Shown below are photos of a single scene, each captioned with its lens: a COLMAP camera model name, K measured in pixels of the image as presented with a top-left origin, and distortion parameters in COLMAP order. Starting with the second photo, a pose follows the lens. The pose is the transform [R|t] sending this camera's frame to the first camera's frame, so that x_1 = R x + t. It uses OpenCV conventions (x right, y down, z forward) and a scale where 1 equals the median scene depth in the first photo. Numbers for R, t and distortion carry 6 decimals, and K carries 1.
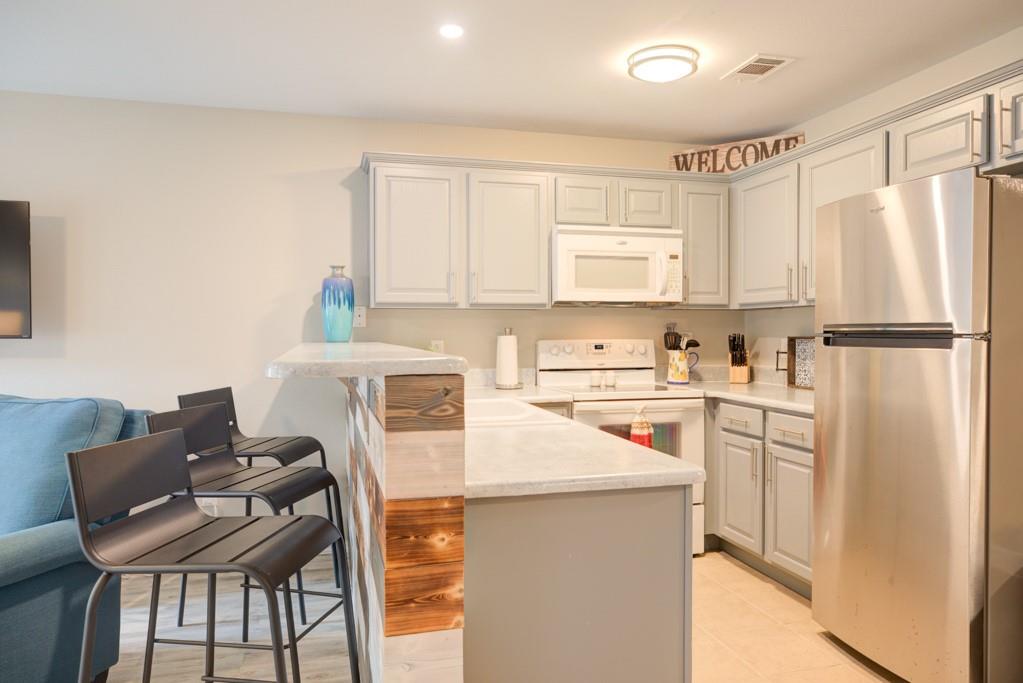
lens RADIAL K [[681.4, 0, 511.5], [0, 681.4, 341.5], [0, 0, 1]] dist [-0.000445, 0.001363]
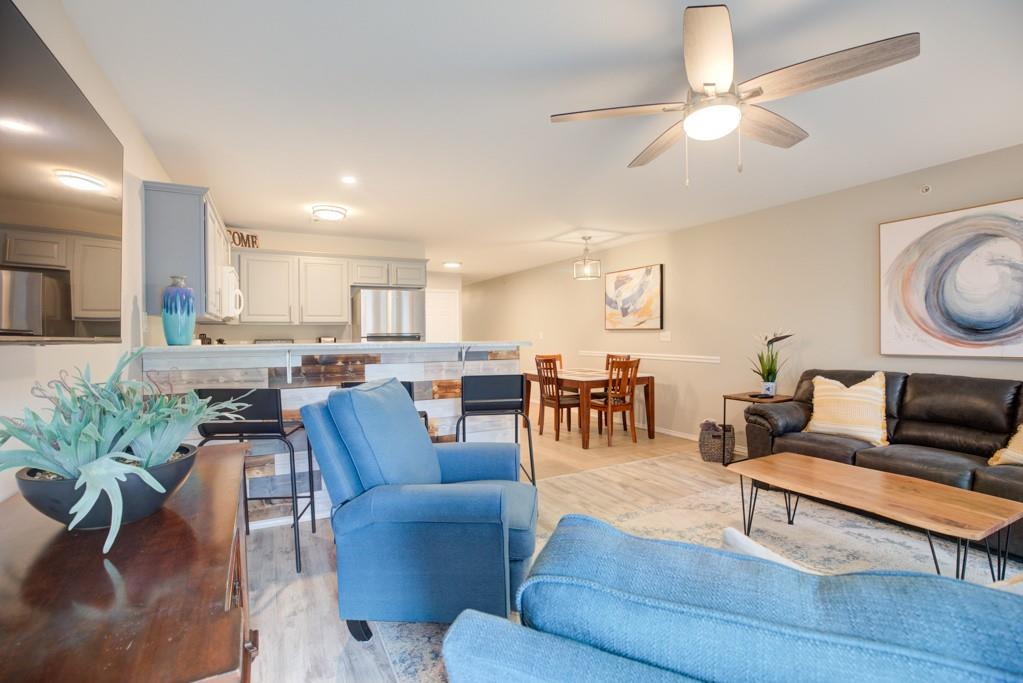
lens RADIAL K [[467.4, 0, 514.3], [0, 467.4, 340.3], [0, 0, 1]] dist [-0.043608, 0.010706]
pose [[-0.215369, -0.006138, 0.976513, -1.053581], [0.023469, 0.999659, 0.011460, -0.003047], [-0.976251, 0.025386, -0.215152, 0.594902]]
